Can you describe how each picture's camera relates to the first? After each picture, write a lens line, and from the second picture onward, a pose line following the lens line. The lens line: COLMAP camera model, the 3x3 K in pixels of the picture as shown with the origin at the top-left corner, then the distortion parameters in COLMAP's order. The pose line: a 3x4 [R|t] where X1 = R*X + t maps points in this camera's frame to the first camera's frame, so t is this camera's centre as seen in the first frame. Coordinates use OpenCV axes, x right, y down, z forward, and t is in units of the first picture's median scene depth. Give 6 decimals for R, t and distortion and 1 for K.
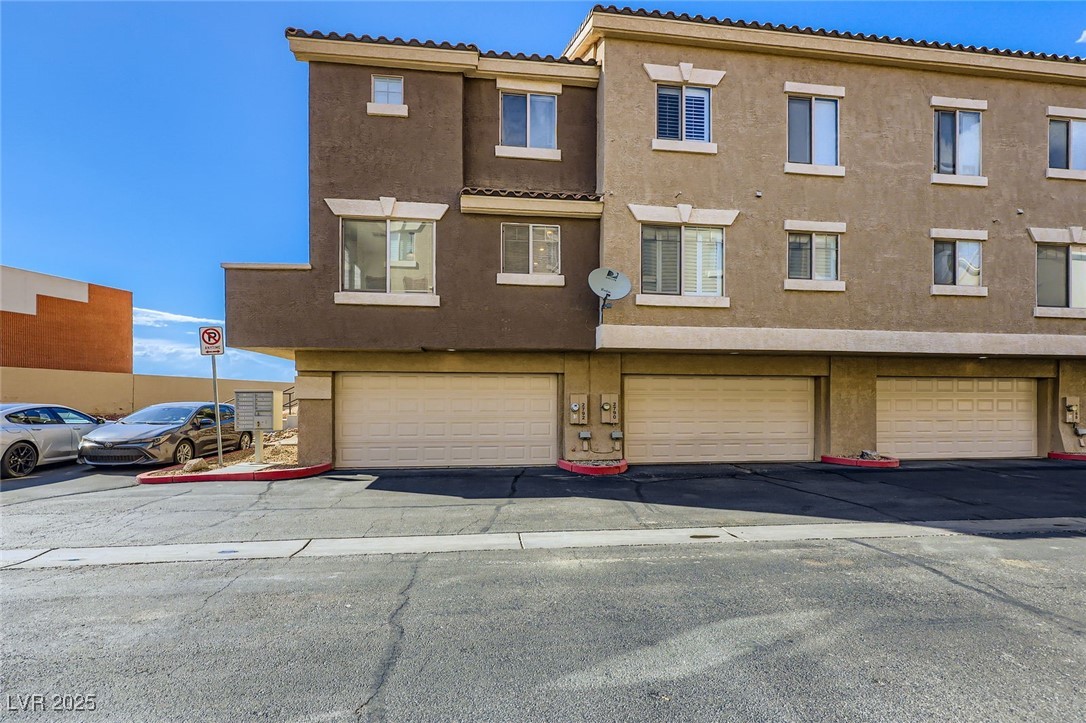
lens RADIAL K [[445.0, 0, 544.3], [0, 445.0, 369.5], [0, 0, 1]] dist [-0.000725, 0.000013]
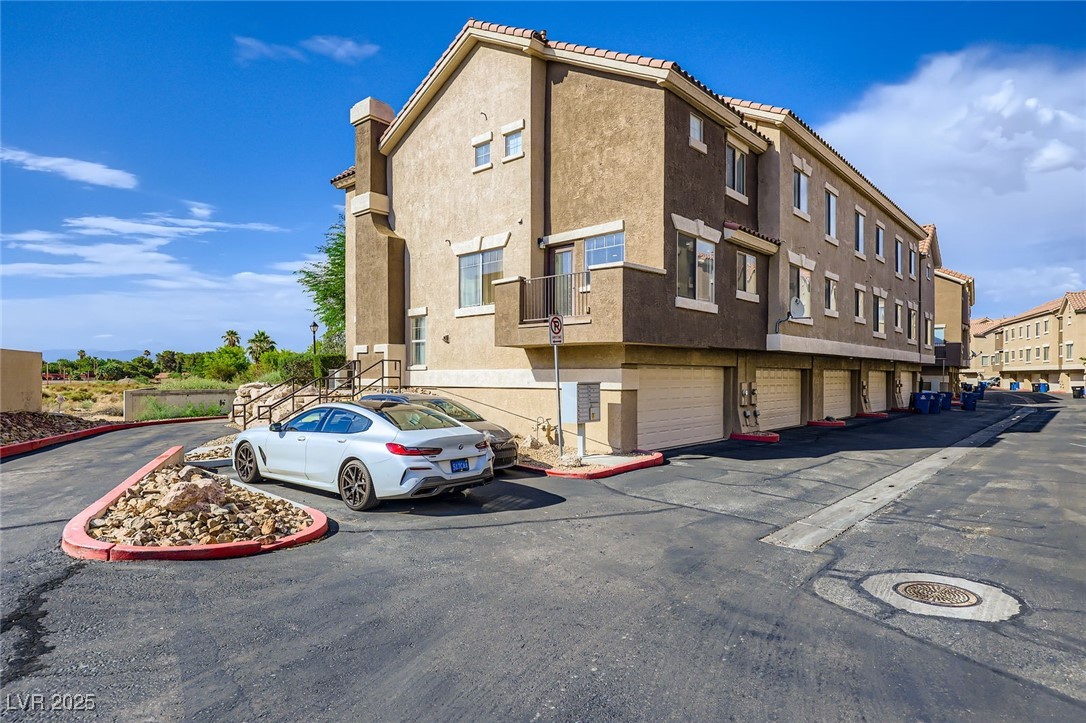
lens RADIAL K [[618.3, 0, 543.0], [0, 618.3, 361.5], [0, 0, 1]] dist [0.002977, 0.000304]
pose [[0.743150, 0.012656, 0.669006, -1.683718], [-0.027484, 0.999555, 0.011620, -0.012085], [-0.668561, -0.027022, 0.743167, 0.029398]]
